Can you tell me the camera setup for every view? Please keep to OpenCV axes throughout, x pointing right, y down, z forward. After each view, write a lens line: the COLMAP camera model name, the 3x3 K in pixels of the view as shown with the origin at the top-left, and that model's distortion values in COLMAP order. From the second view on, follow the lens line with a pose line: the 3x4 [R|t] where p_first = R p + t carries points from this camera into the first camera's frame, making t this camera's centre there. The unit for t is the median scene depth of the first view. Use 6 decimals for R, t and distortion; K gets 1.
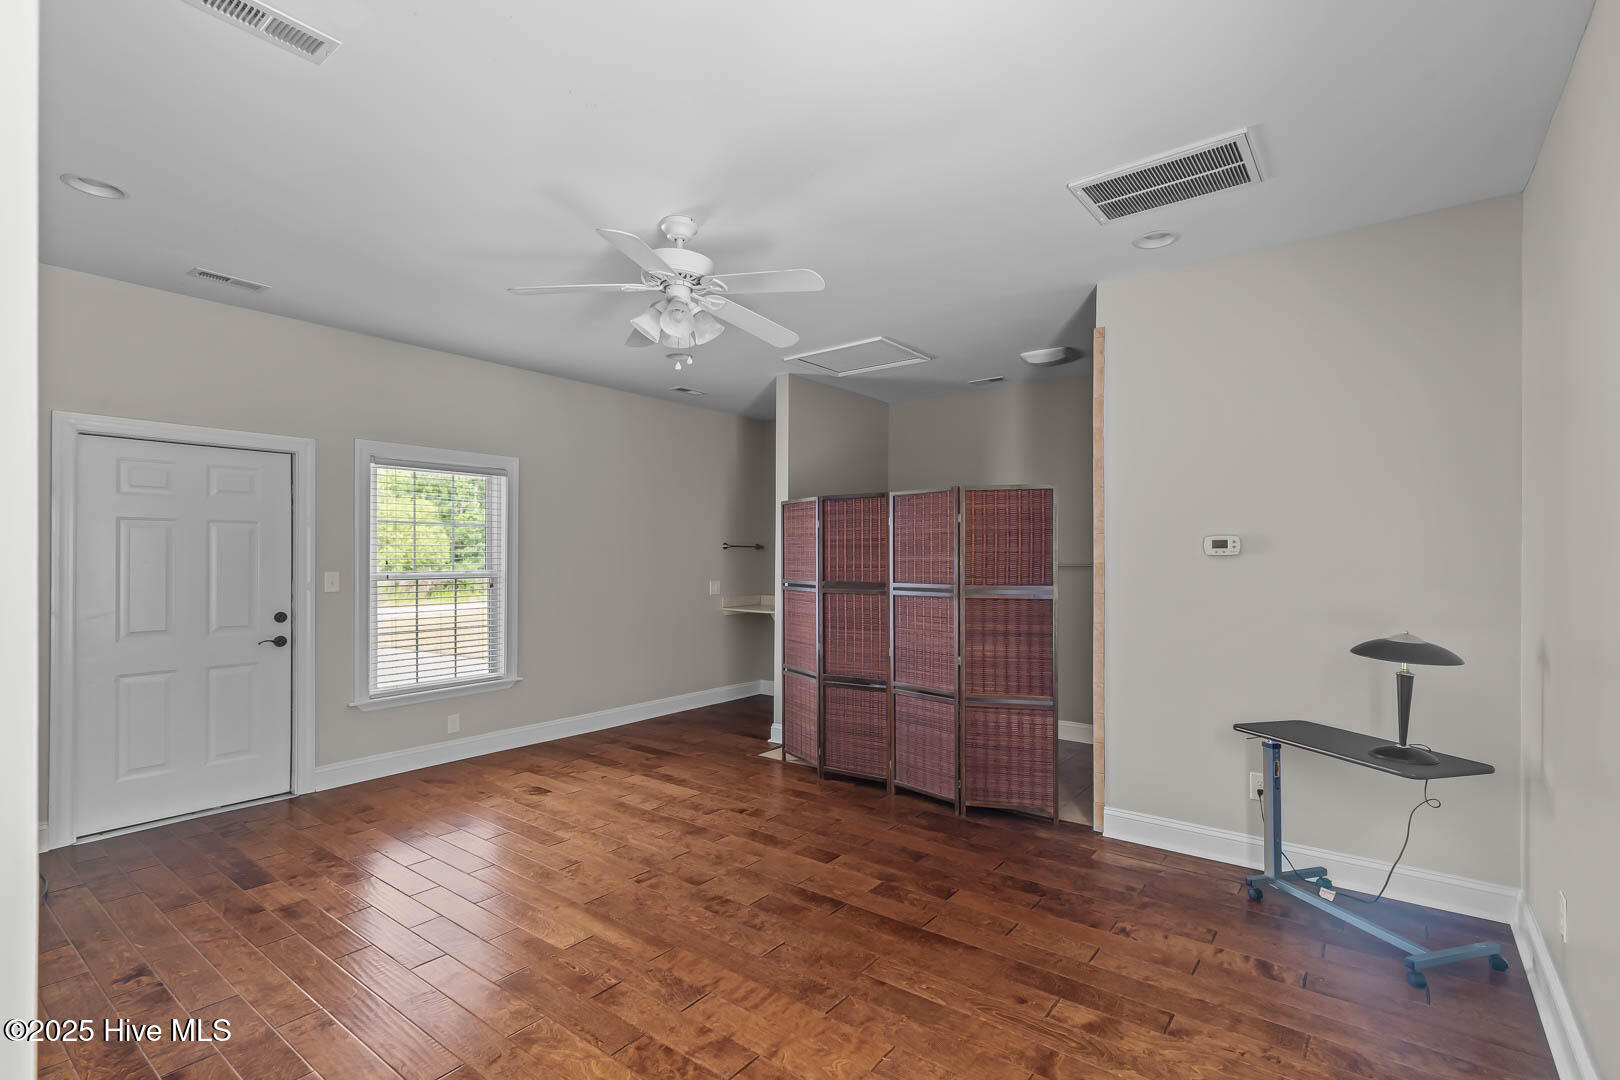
lens RADIAL K [[789.0, 0, 779.4], [0, 789.0, 559.0], [0, 0, 1]] dist [0.004455, 0.000238]
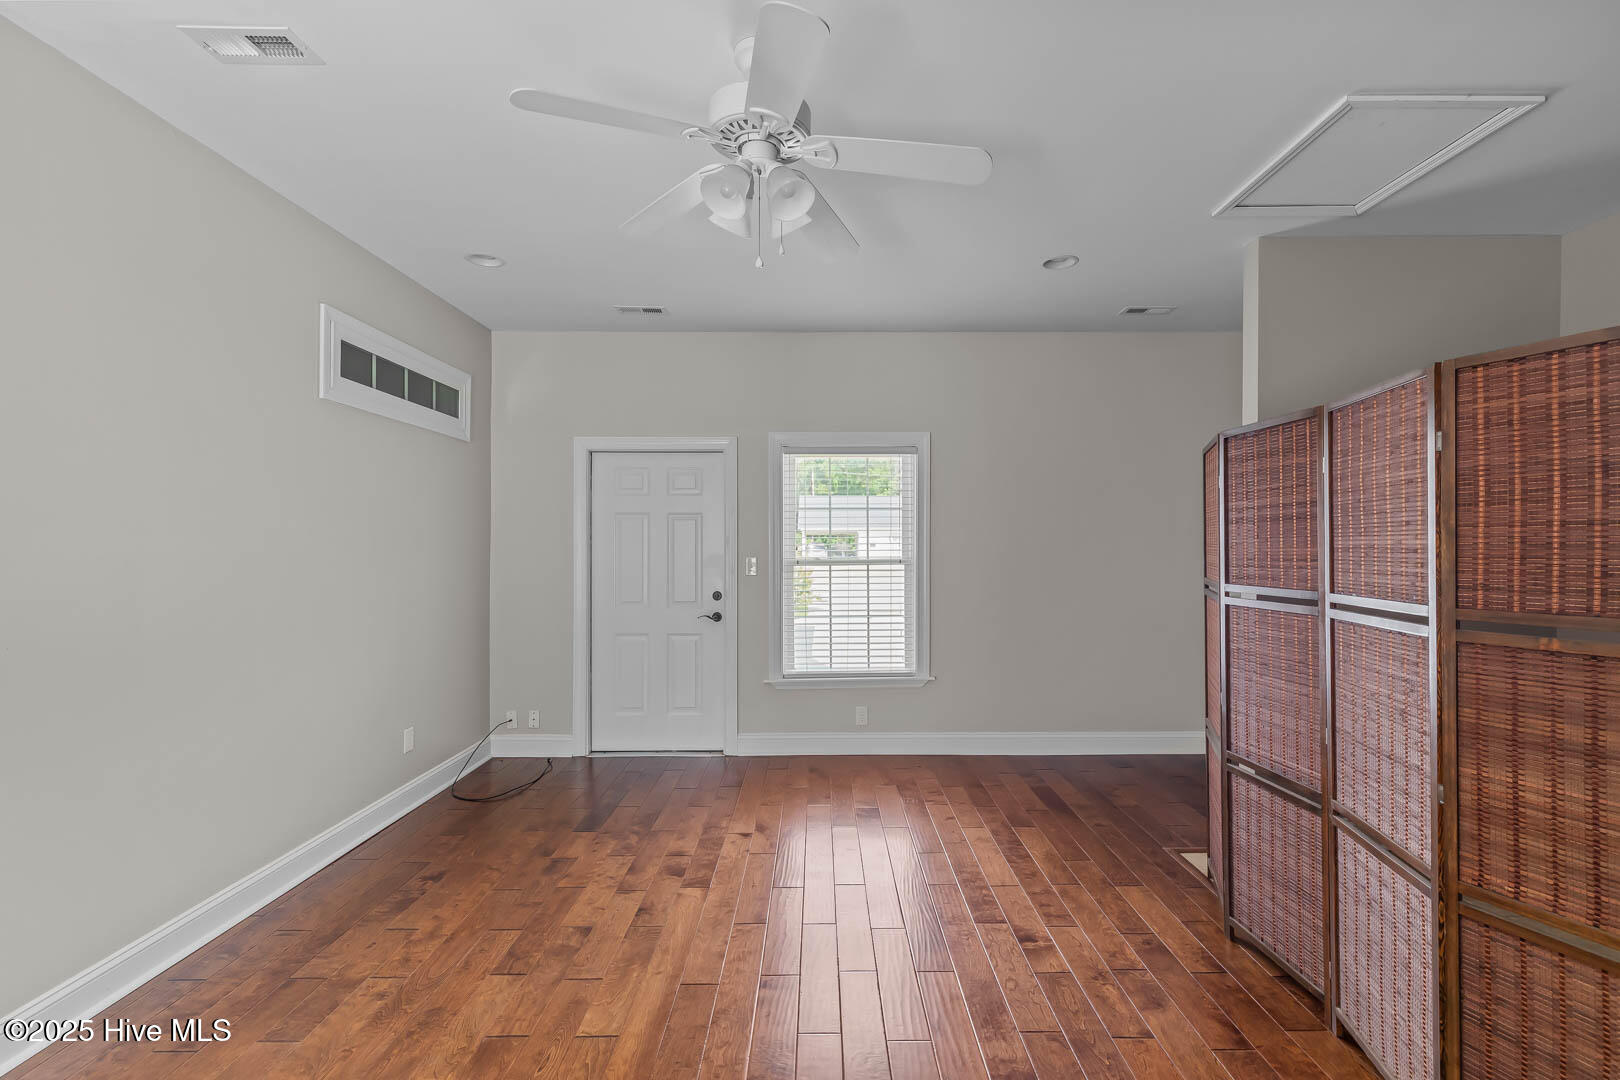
lens RADIAL K [[733.0, 0, 815.6], [0, 733.0, 544.9], [0, 0, 1]] dist [0.008516, -0.001015]
pose [[0.623145, -0.000669, -0.782106, 0.282995], [0.000916, 1.000000, -0.000125, 0.000704], [0.782106, -0.000639, 0.623145, 0.450524]]
